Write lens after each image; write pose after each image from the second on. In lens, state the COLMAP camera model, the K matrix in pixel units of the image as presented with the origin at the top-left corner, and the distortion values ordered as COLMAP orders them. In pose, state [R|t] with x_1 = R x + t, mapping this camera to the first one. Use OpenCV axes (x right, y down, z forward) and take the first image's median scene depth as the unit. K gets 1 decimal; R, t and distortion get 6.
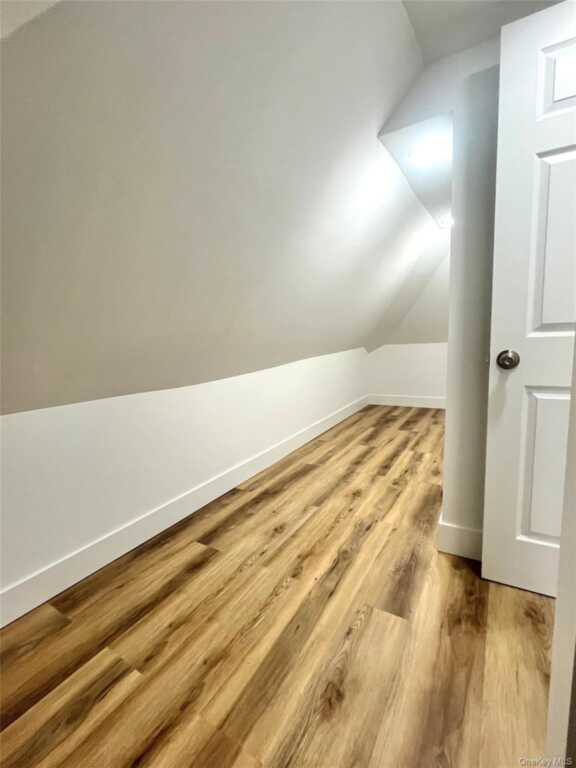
lens RADIAL K [[340.6, 0, 288.0], [0, 340.6, 384.0], [0, 0, 1]] dist [-0.004031, -0.000469]
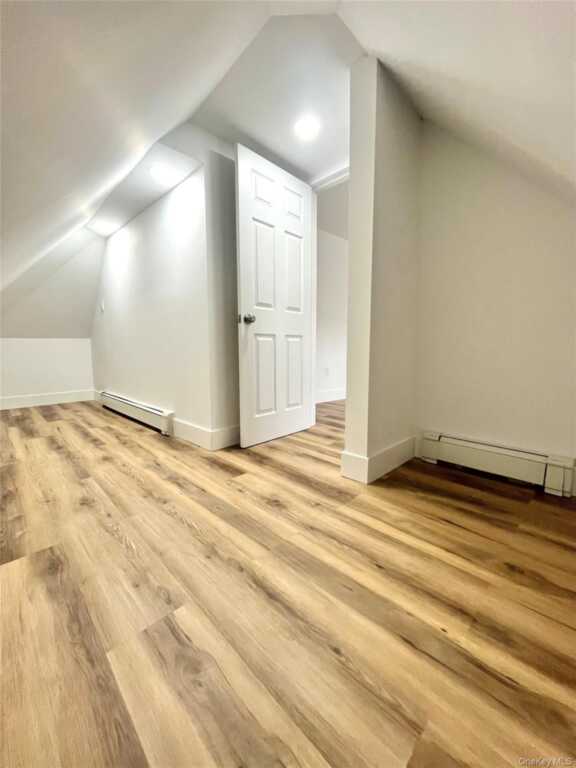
lens RADIAL K [[309.9, 0, 288.0], [0, 309.9, 384.0], [0, 0, 1]] dist [-0.001874, -0.000022]
pose [[0.232556, -0.063227, 0.970526, -0.935304], [0.130610, 0.990876, 0.033256, 0.241247], [-0.963773, 0.119027, 0.238692, 0.396216]]
